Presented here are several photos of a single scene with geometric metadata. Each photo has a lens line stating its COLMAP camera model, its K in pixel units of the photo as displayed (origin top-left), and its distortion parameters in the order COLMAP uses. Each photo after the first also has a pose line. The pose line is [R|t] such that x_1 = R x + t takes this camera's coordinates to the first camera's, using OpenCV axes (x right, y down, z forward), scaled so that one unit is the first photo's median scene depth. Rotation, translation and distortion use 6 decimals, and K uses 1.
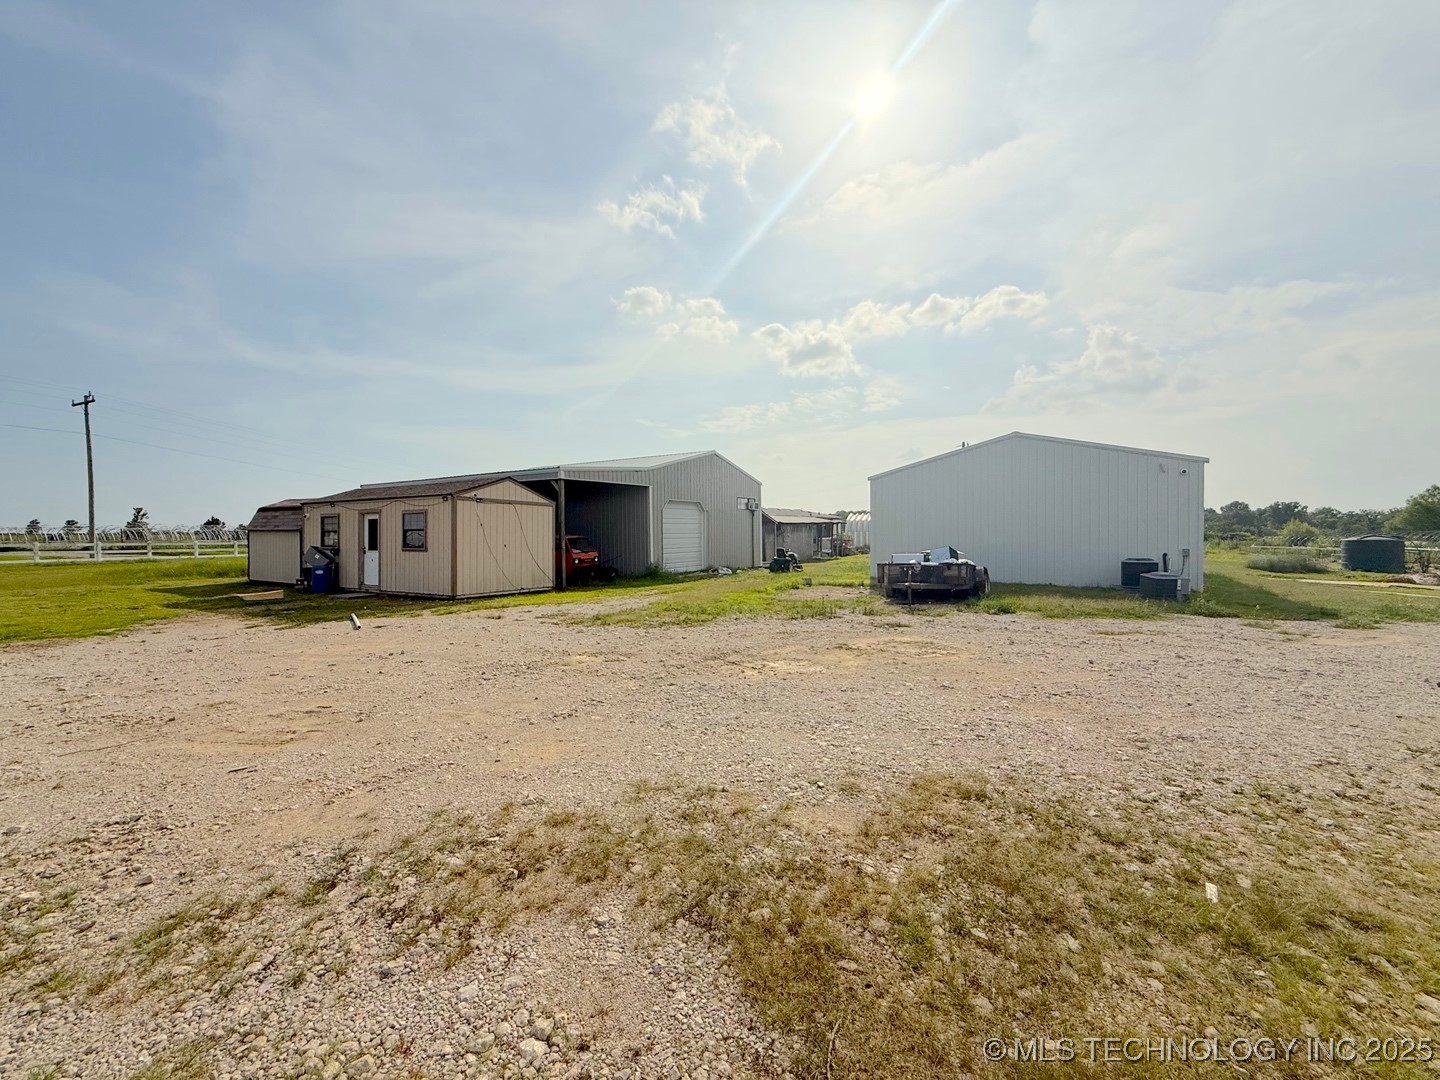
lens RADIAL K [[567.0, 0, 720.0], [0, 567.0, 540.0], [0, 0, 1]] dist [-0.000974, 0.000012]
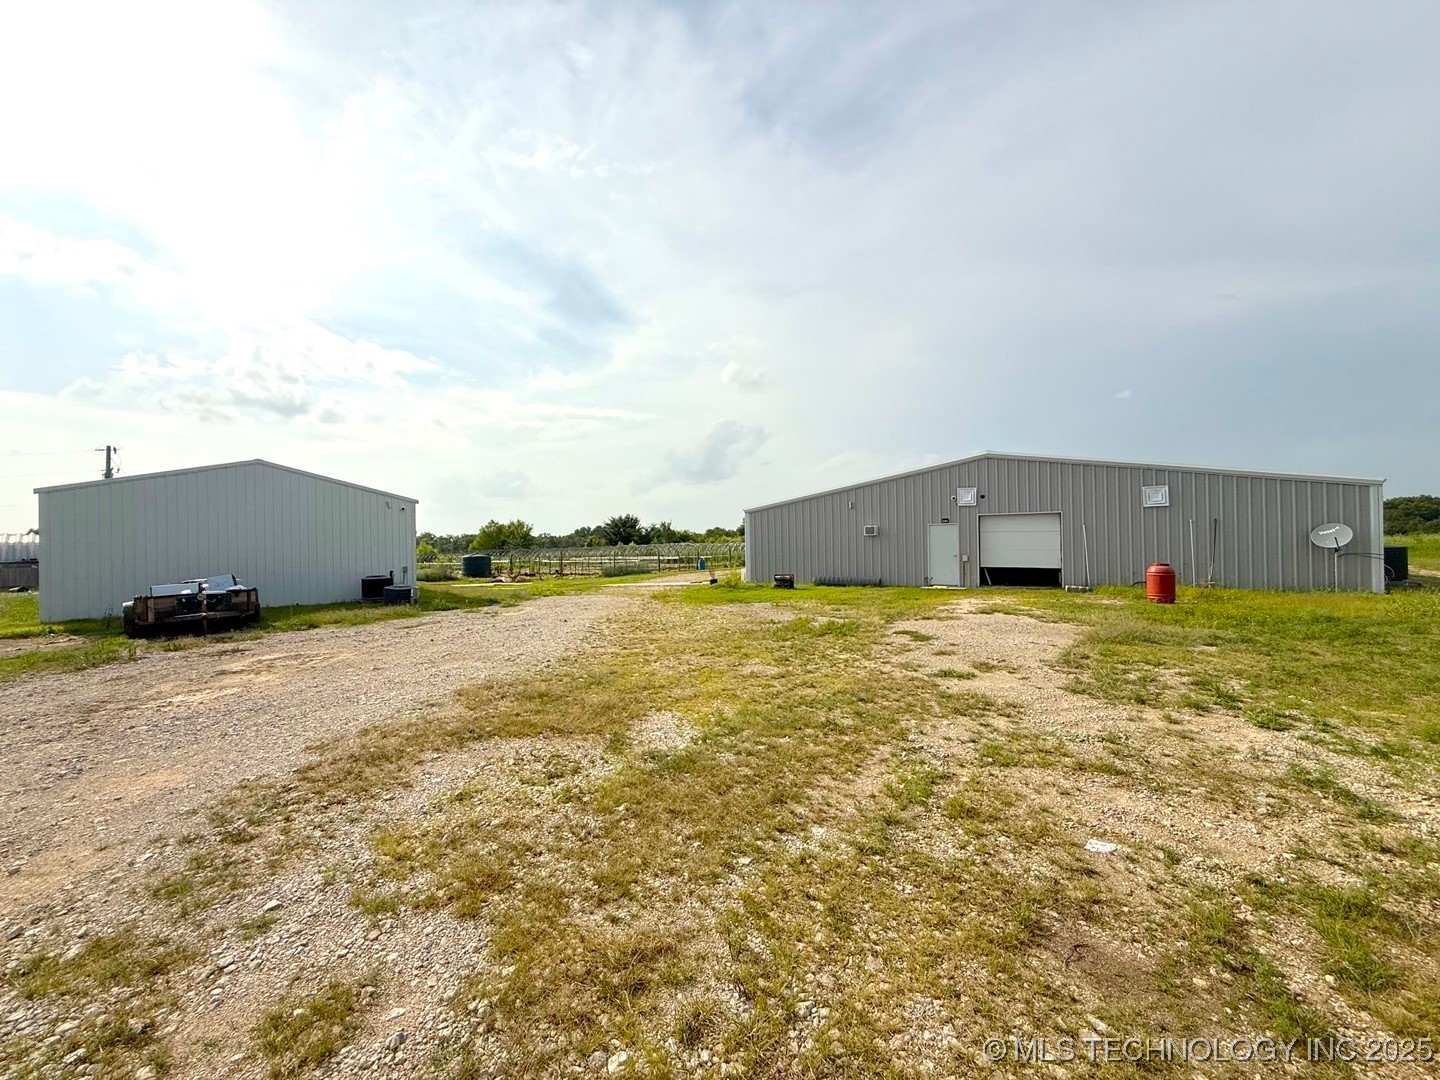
lens RADIAL K [[579.3, 0, 720.0], [0, 579.3, 540.0], [0, 0, 1]] dist [0.000081, 0.000007]
pose [[0.270778, 0.002897, 0.962637, -0.253253], [0.033319, 0.999368, -0.012380, -0.004448], [-0.962065, 0.035426, 0.270511, -0.072159]]
